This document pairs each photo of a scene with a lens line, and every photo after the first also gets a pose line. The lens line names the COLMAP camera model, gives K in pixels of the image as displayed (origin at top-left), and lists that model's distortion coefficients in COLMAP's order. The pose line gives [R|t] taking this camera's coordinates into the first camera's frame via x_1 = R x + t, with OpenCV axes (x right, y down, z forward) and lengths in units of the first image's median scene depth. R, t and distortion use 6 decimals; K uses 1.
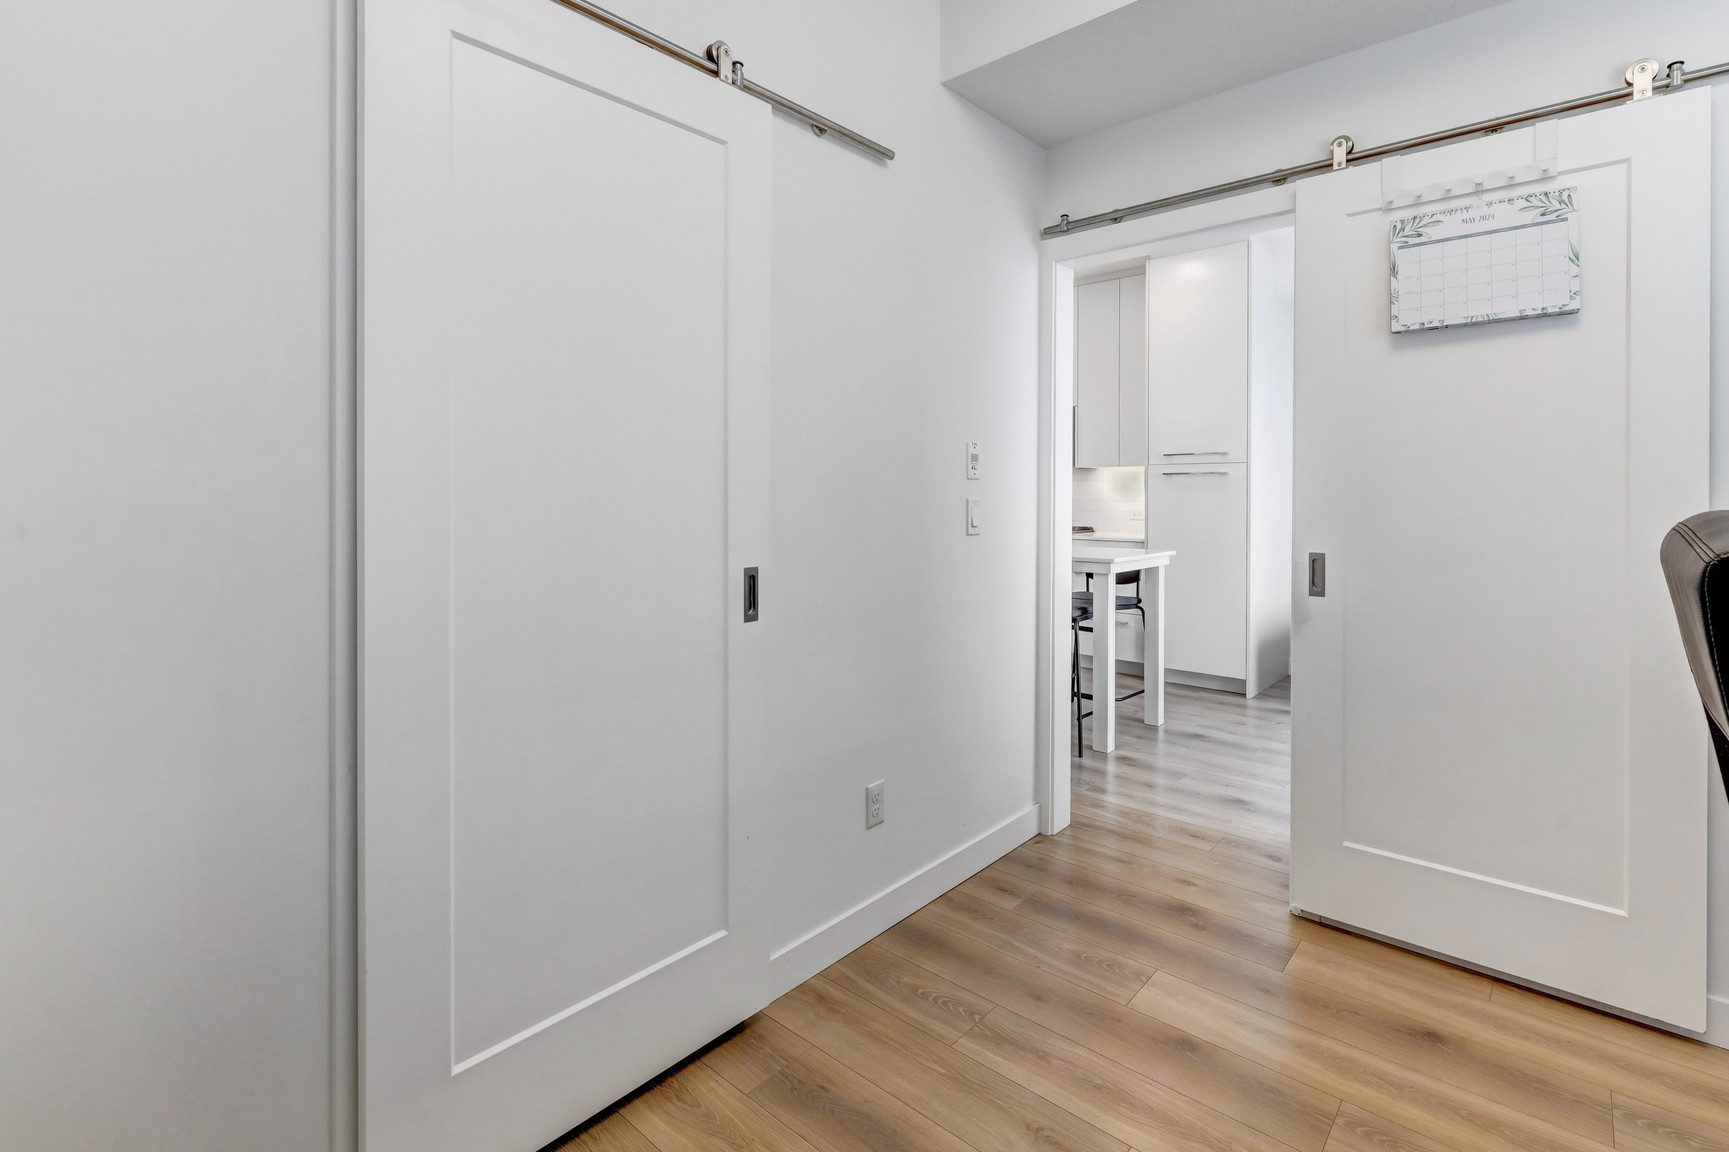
lens RADIAL K [[816.2, 0, 871.2], [0, 816.2, 547.7], [0, 0, 1]] dist [0.002273, 0.000181]
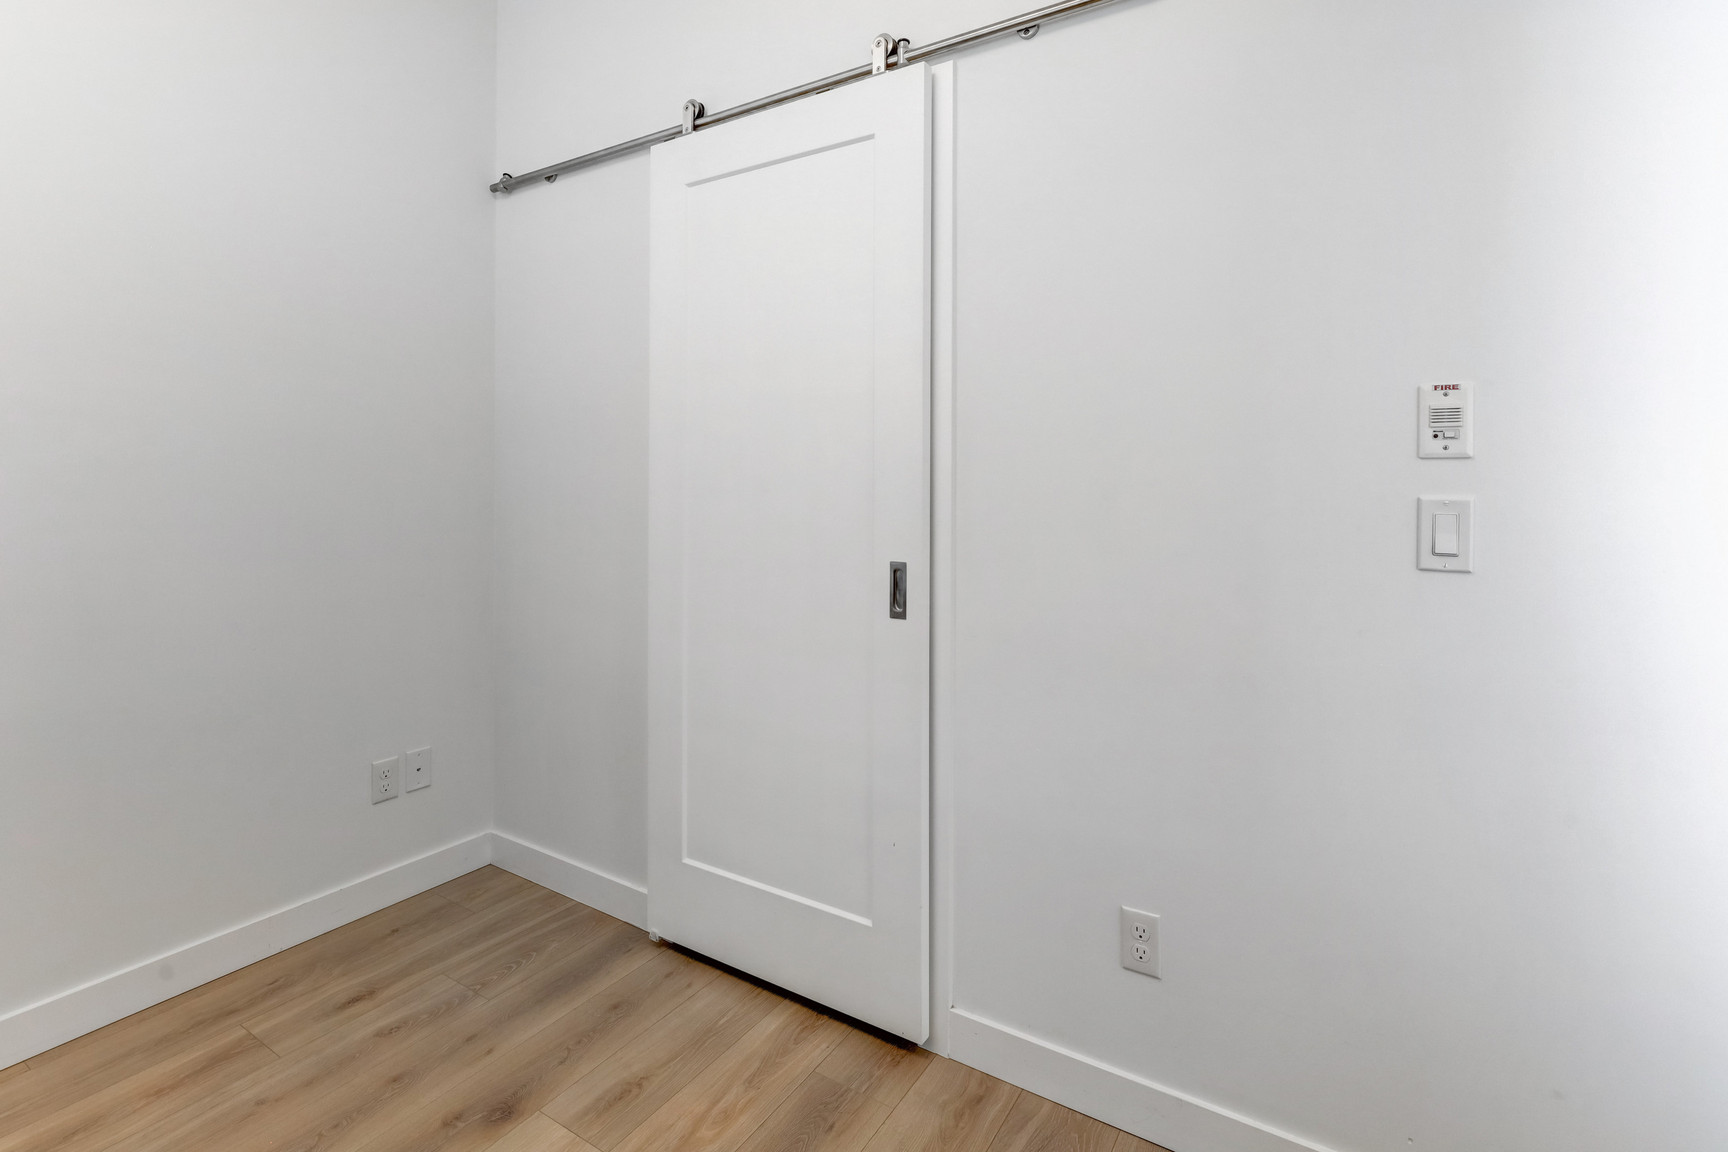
lens RADIAL K [[809.3, 0, 862.5], [0, 809.3, 527.0], [0, 0, 1]] dist [0.000169, 0.000020]
pose [[0.157938, 0.051777, -0.986091, 0.759058], [-0.073316, 0.996483, 0.040580, -0.050410], [0.984724, 0.065887, 0.161178, 0.789117]]
